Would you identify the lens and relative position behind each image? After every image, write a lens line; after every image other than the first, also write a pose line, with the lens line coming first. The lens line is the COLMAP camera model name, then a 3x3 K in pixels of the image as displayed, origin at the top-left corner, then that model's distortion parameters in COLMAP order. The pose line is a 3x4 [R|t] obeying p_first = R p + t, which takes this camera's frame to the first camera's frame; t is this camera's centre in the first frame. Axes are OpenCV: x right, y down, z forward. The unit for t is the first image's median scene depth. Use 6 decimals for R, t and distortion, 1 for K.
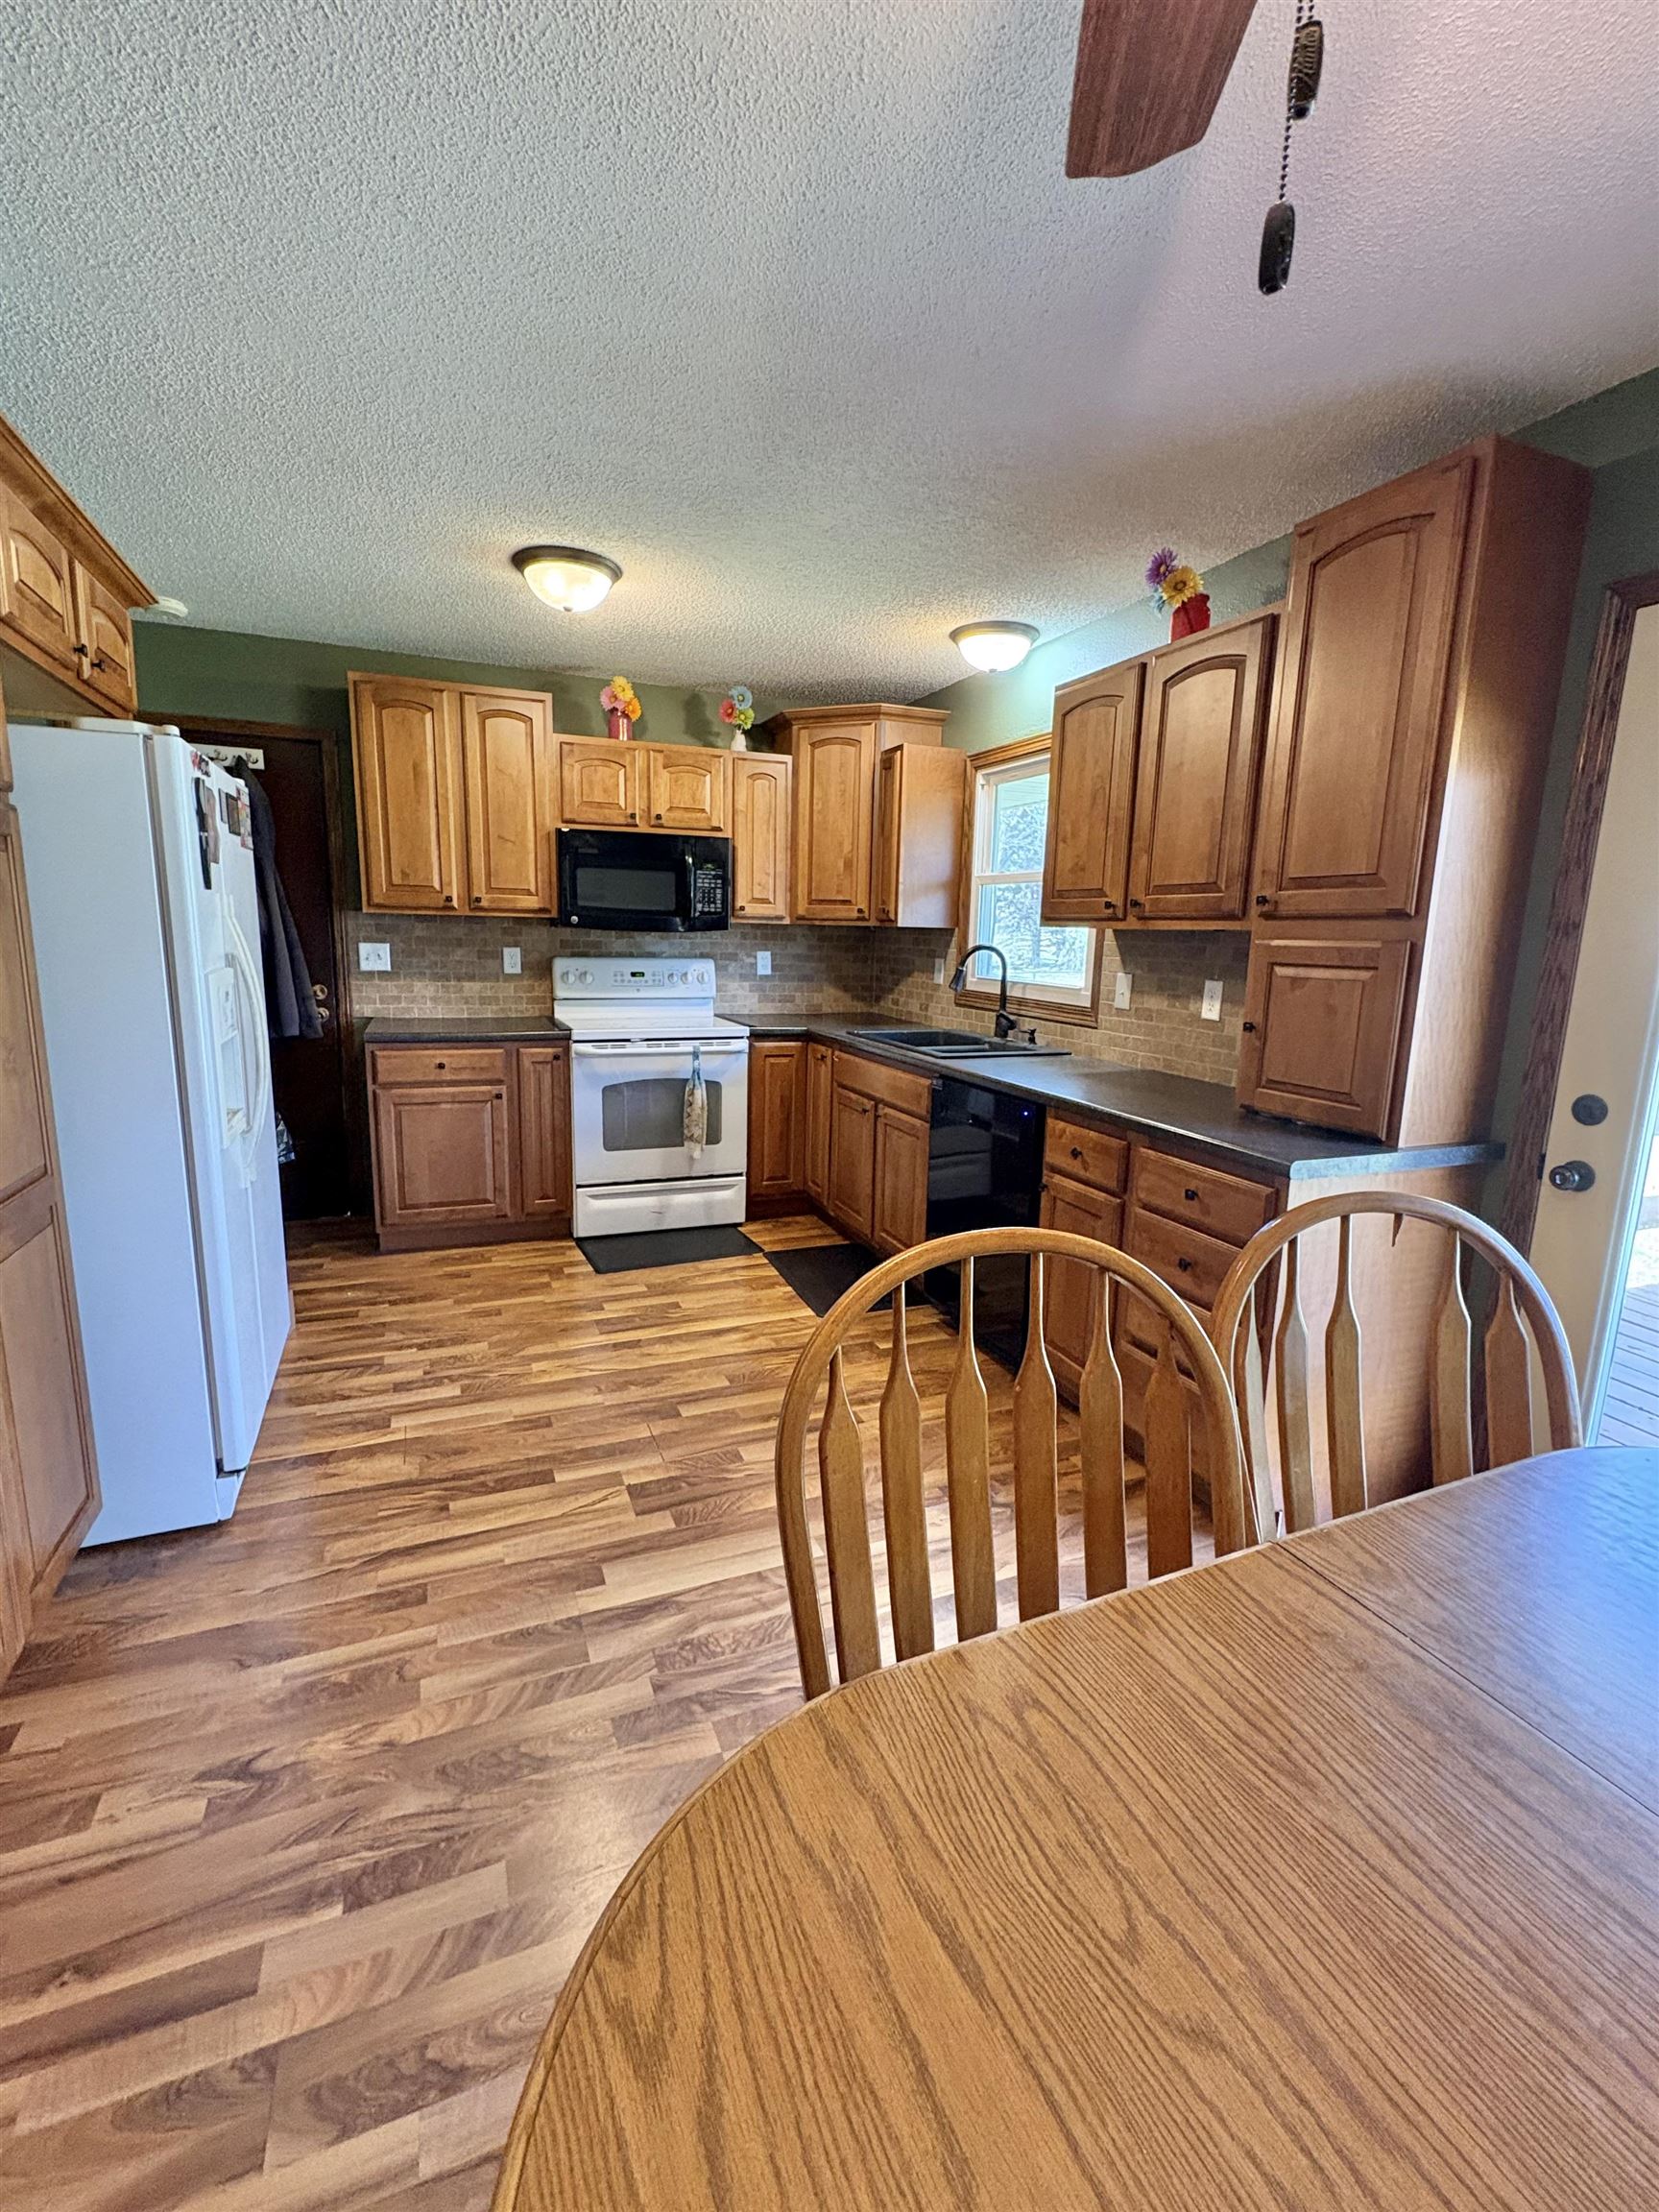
lens RADIAL K [[911.9, 0, 822.9], [0, 911.9, 1127.3], [0, 0, 1]] dist [0.003317, -0.000457]
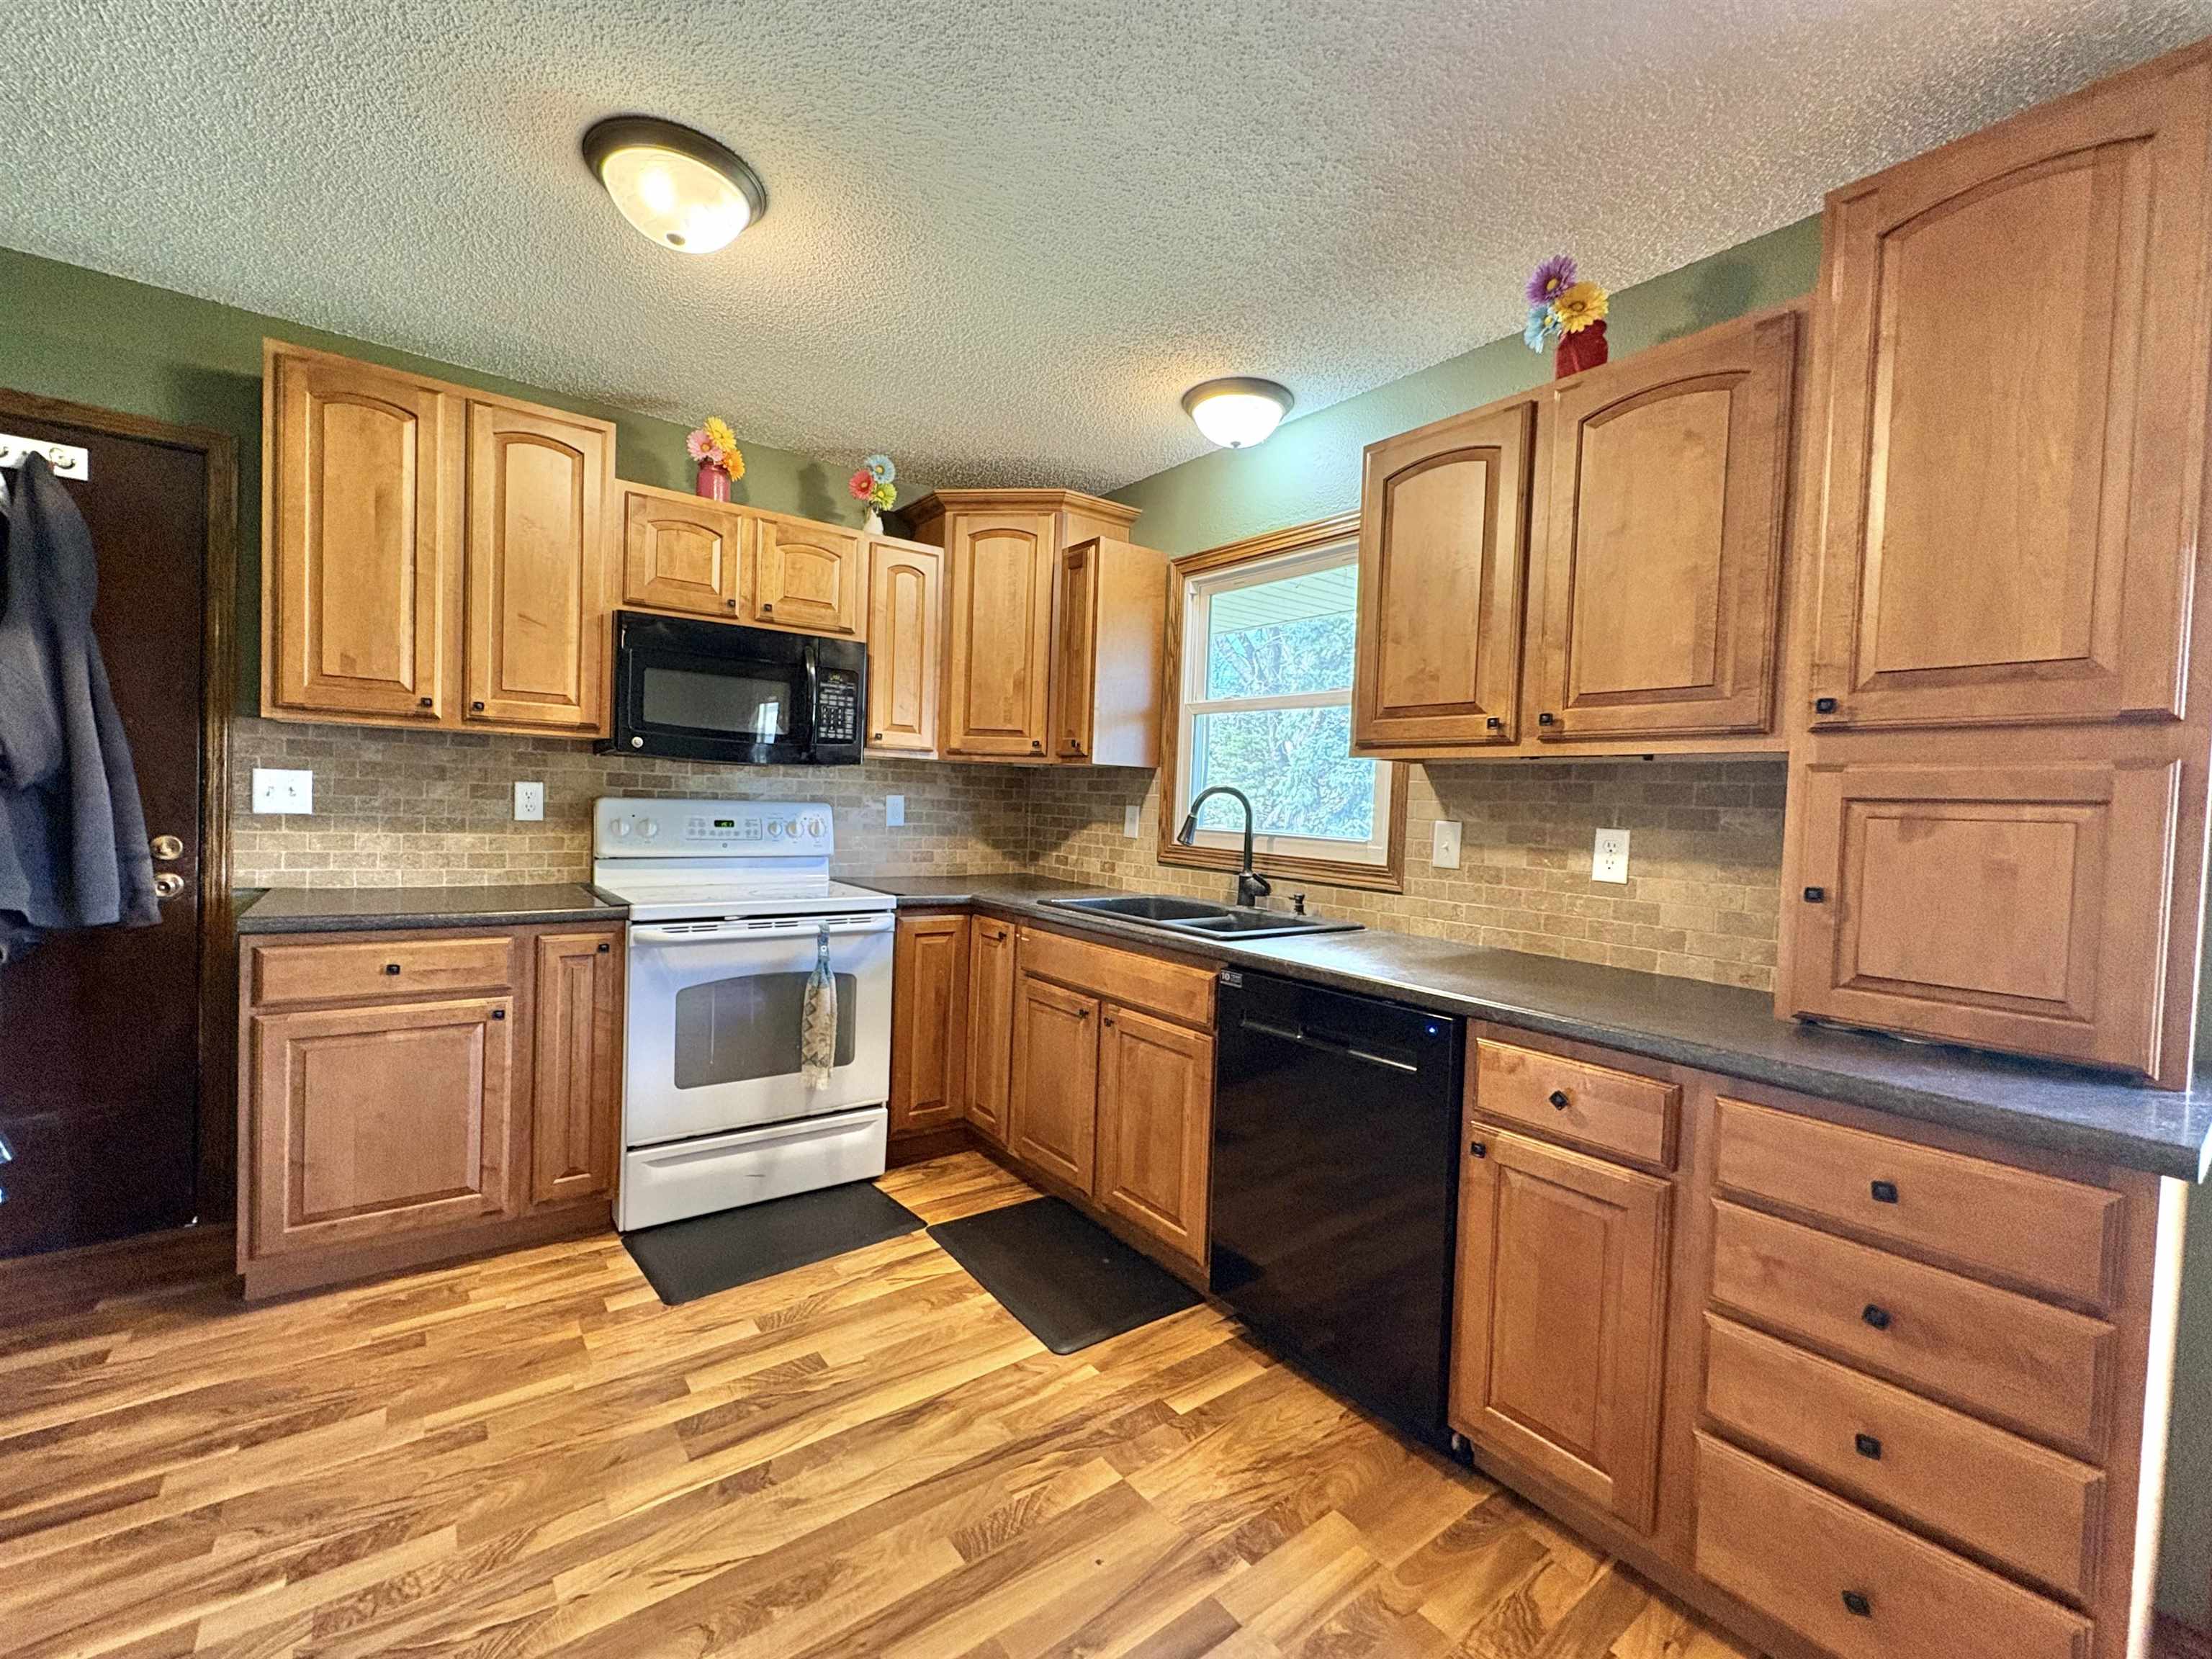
lens RADIAL K [[911.9, 0, 1091.4], [0, 911.9, 849.8], [0, 0, 1]] dist [0.003317, -0.000457]
pose [[0.969253, -0.001551, 0.246060, -0.123048], [0.037932, 0.988969, -0.143184, -0.041941], [-0.243123, 0.148115, 0.958620, 0.305336]]
